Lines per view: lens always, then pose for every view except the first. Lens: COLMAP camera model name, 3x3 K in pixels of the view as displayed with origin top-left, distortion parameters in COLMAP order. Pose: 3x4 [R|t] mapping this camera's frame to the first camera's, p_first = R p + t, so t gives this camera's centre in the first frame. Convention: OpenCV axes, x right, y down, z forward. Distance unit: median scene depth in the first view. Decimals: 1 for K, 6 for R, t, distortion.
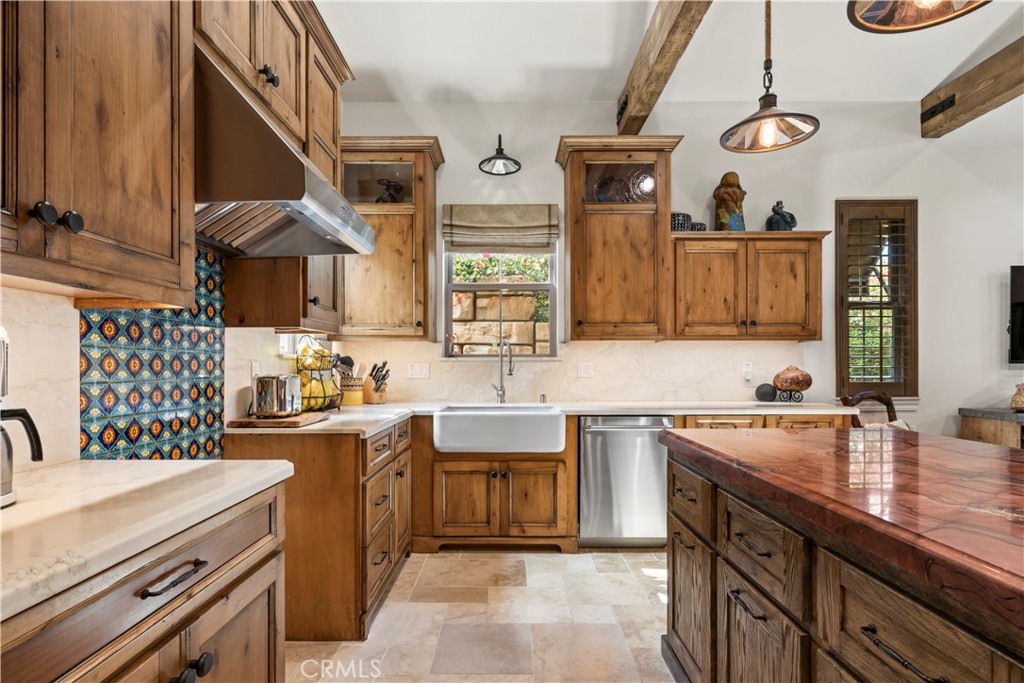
lens RADIAL K [[539.4, 0, 507.1], [0, 539.4, 367.4], [0, 0, 1]] dist [-0.001123, 0.001798]
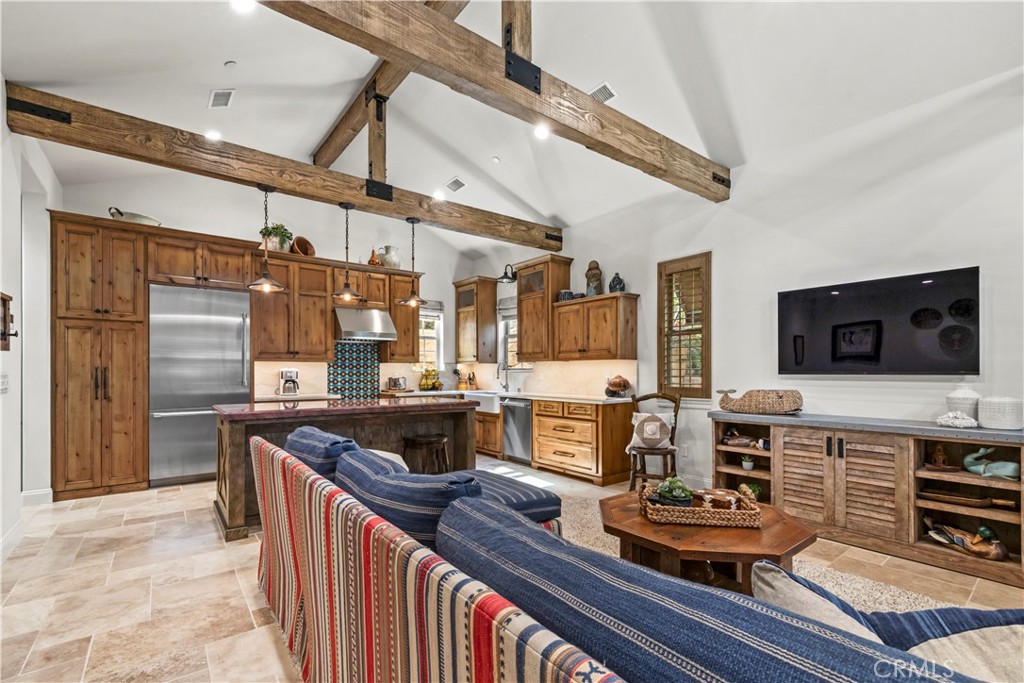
lens RADIAL K [[446.3, 0, 498.3], [0, 446.3, 371.2], [0, 0, 1]] dist [-0.000525, 0.000937]
pose [[0.600367, -0.000501, -0.799724, 1.449213], [-0.002528, 0.999994, -0.002524, -0.011029], [0.799720, 0.003537, 0.600362, -0.086728]]
